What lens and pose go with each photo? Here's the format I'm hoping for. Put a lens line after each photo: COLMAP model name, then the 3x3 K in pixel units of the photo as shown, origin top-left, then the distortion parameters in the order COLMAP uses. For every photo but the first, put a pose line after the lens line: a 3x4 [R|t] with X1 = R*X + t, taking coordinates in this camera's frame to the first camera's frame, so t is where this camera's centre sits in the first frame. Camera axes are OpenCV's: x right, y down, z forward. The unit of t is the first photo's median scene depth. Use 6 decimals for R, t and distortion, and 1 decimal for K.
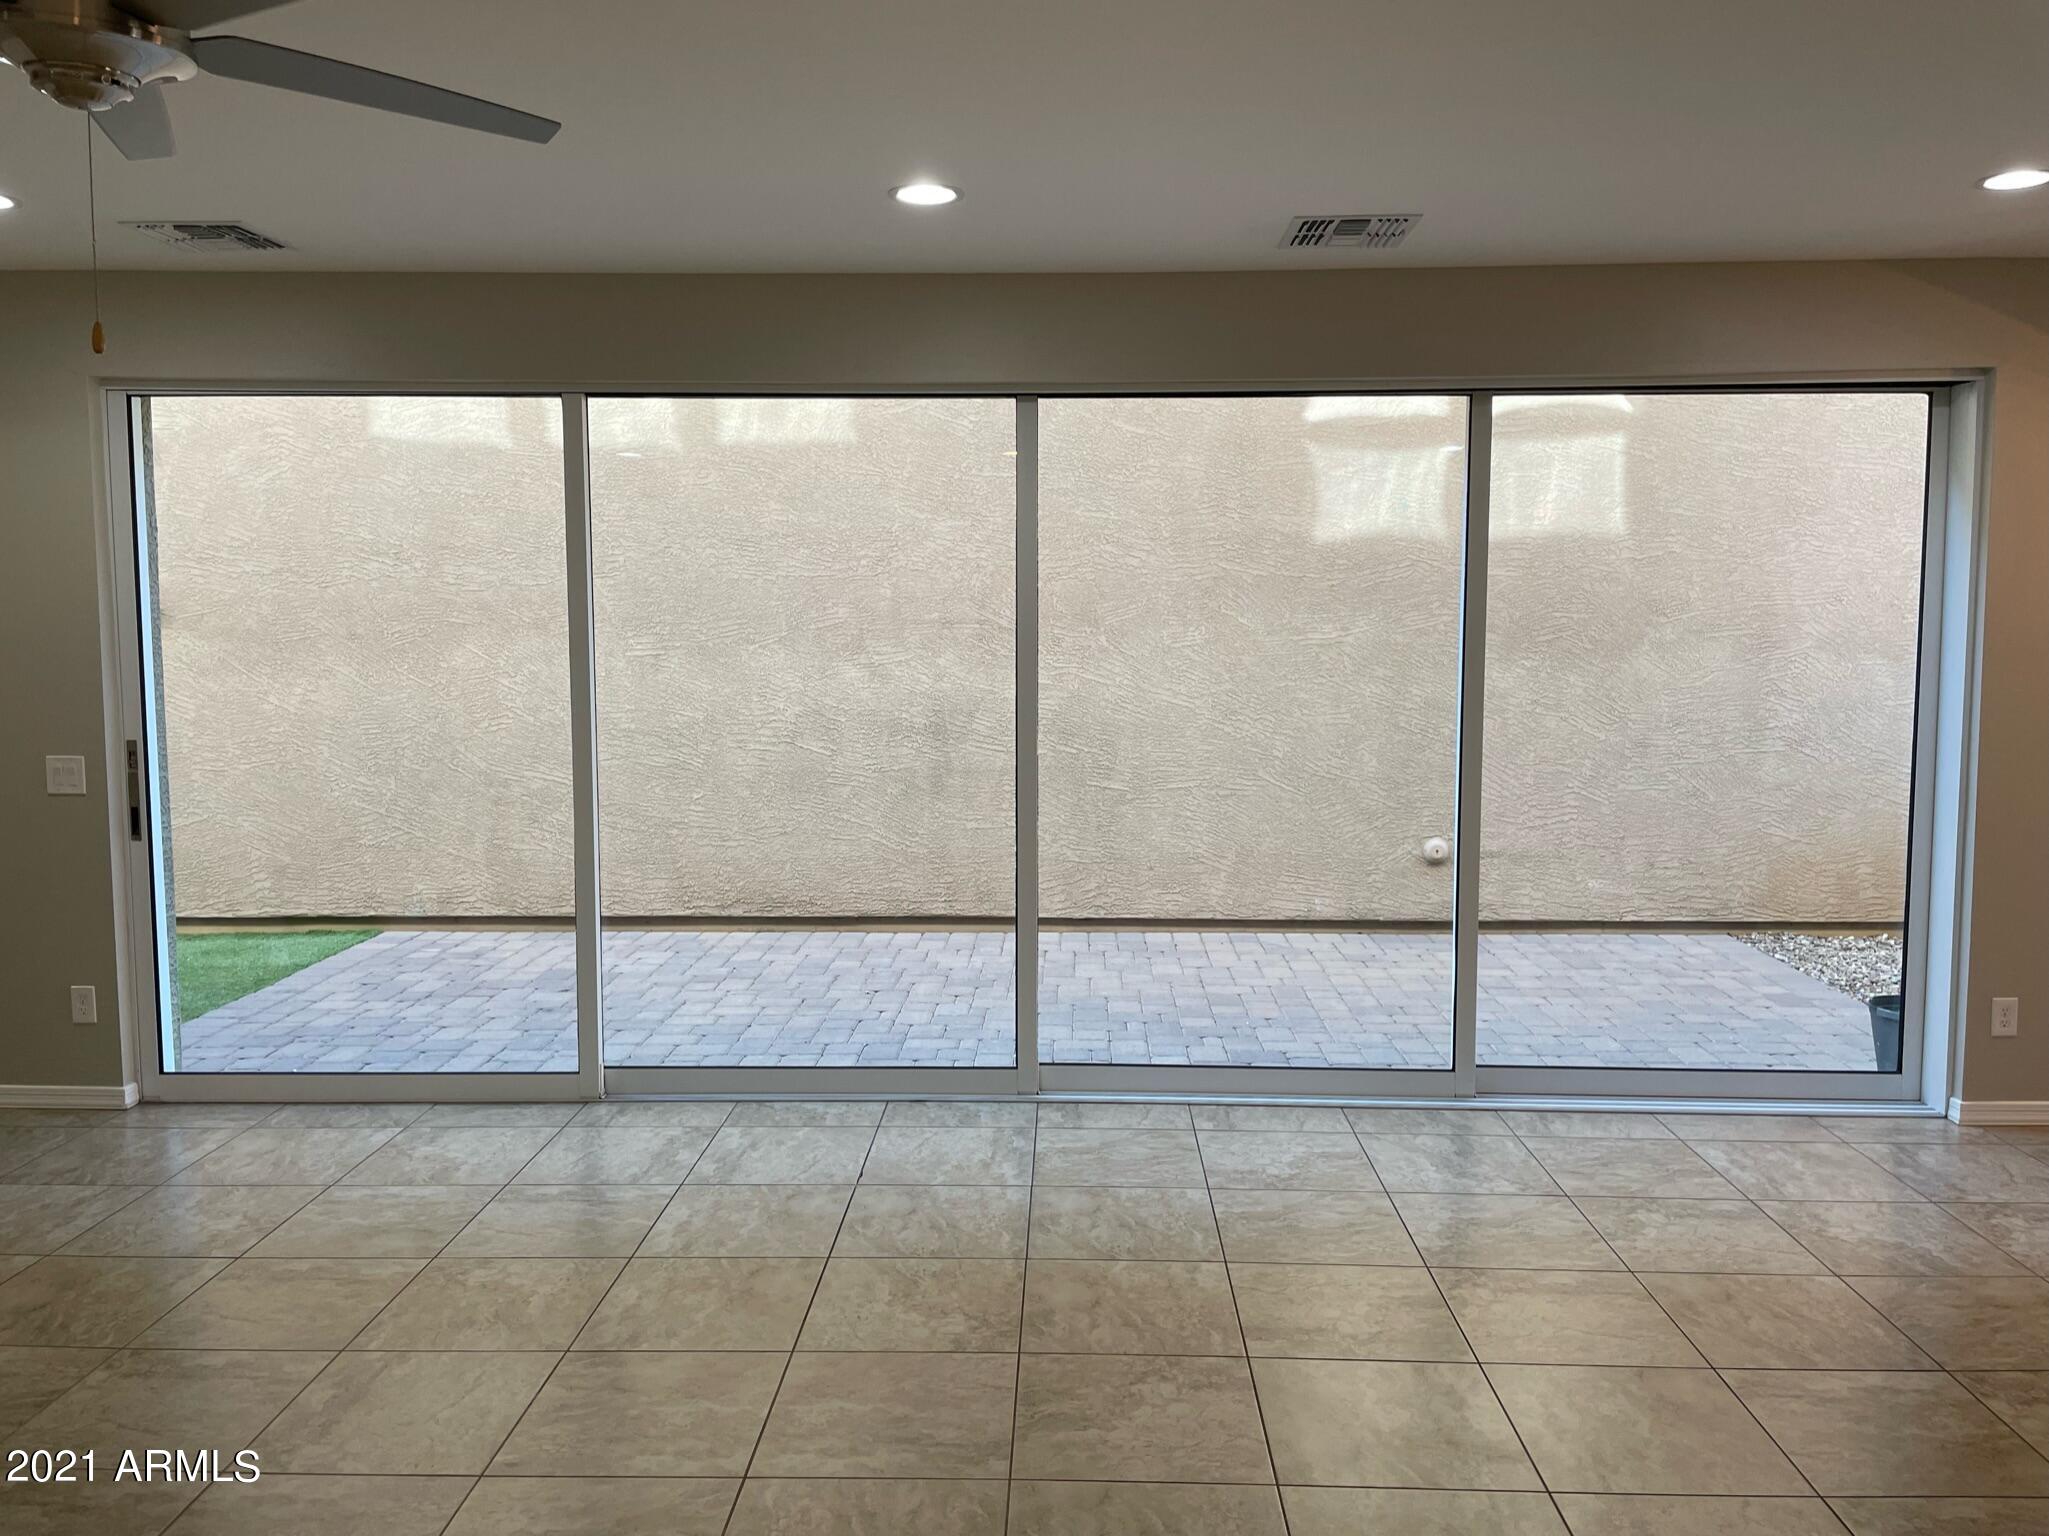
lens RADIAL K [[1545.6, 0, 1034.4], [0, 1545.6, 753.9], [0, 0, 1]] dist [0.103451, -0.142346]
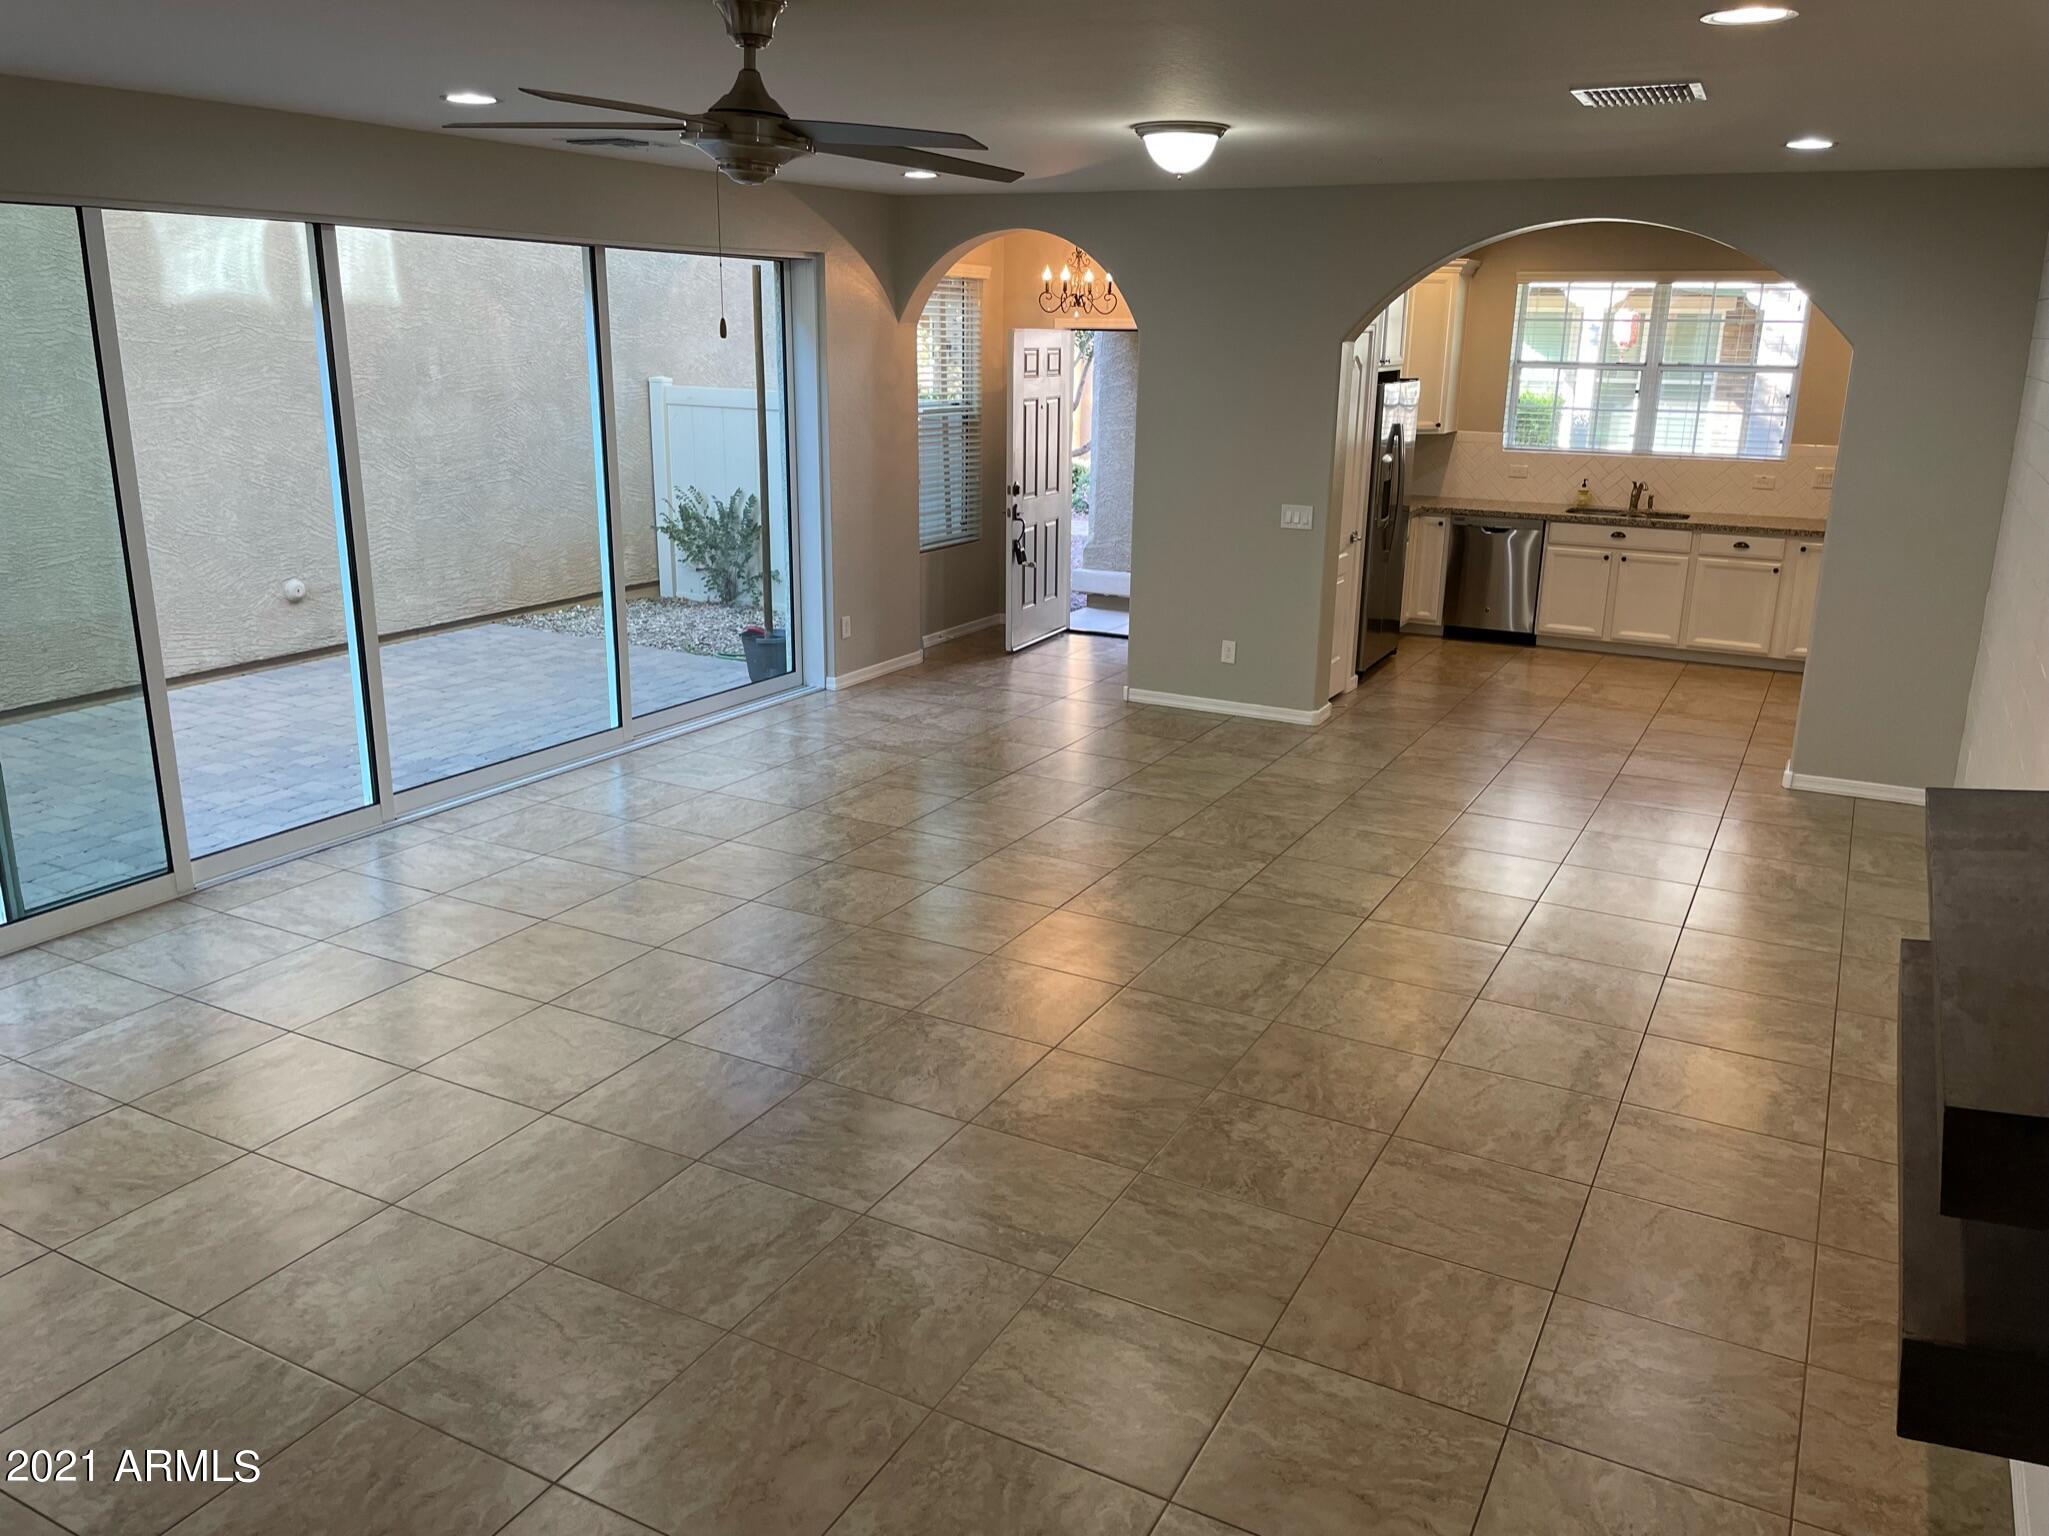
lens RADIAL K [[1545.6, 0, 1034.4], [0, 1545.6, 753.9], [0, 0, 1]] dist [0.103451, -0.142346]
pose [[0.442109, -0.231131, 0.866671, -0.843882], [0.058349, 0.971594, 0.229347, -0.085956], [-0.895062, -0.050827, 0.443036, 0.003386]]
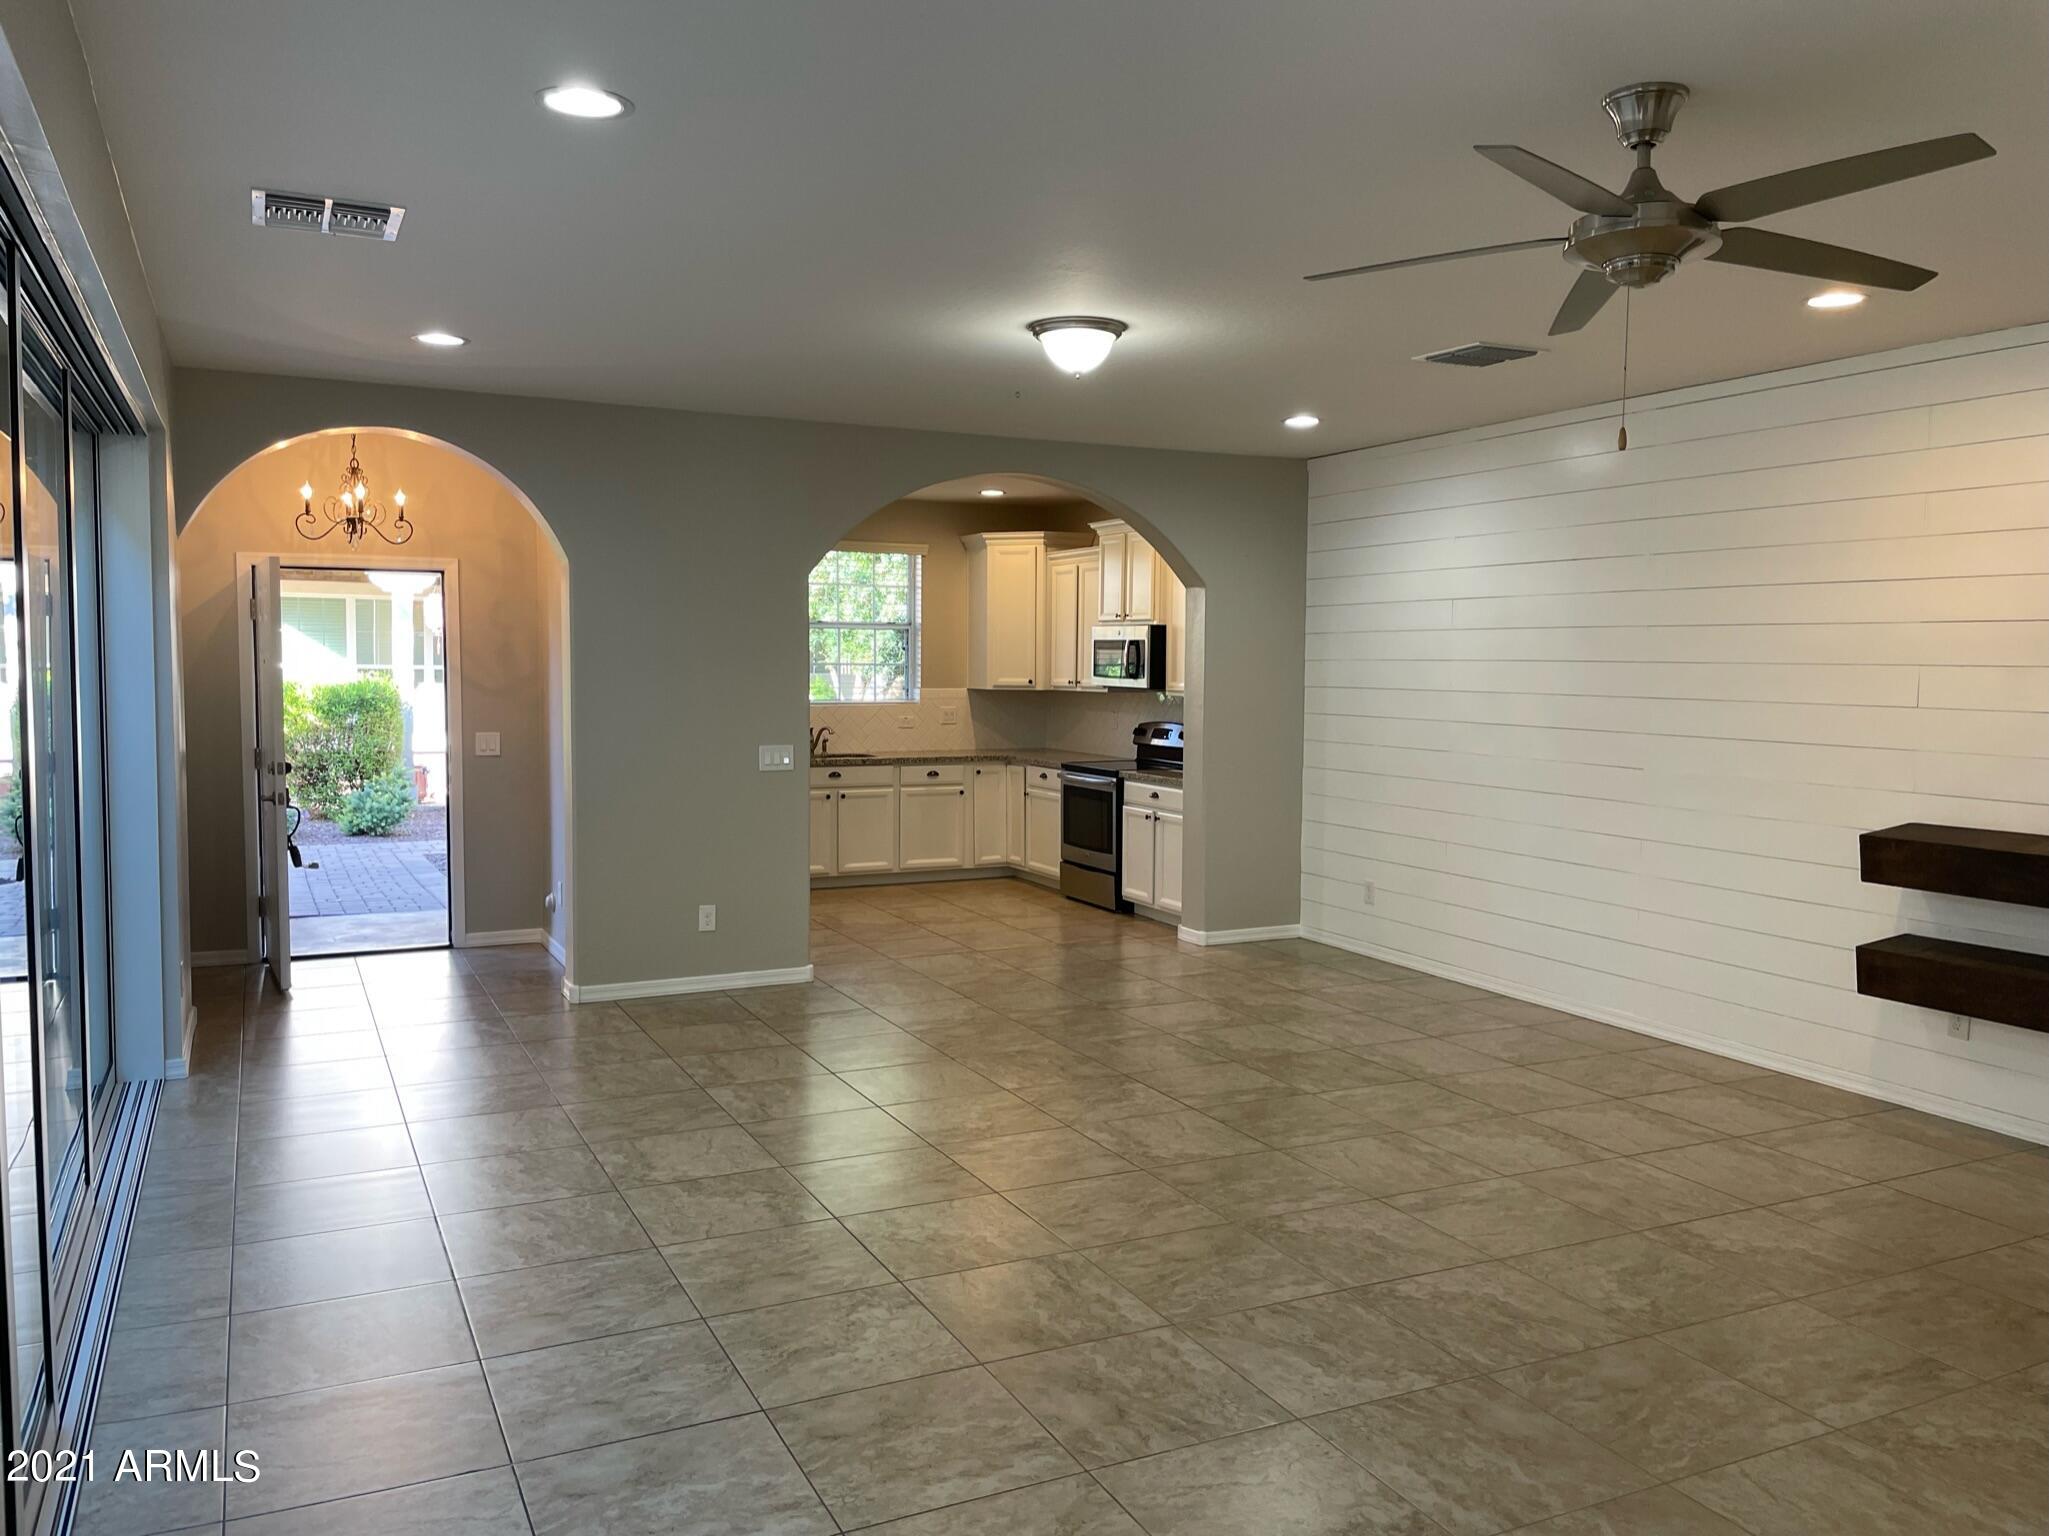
lens RADIAL K [[1545.6, 0, 1034.4], [0, 1545.6, 753.9], [0, 0, 1]] dist [0.103451, -0.142346]
pose [[-0.466099, -0.056872, 0.882903, -0.697327], [0.065939, 0.992923, 0.098769, -0.073278], [-0.882272, 0.104254, -0.459050, 0.930128]]
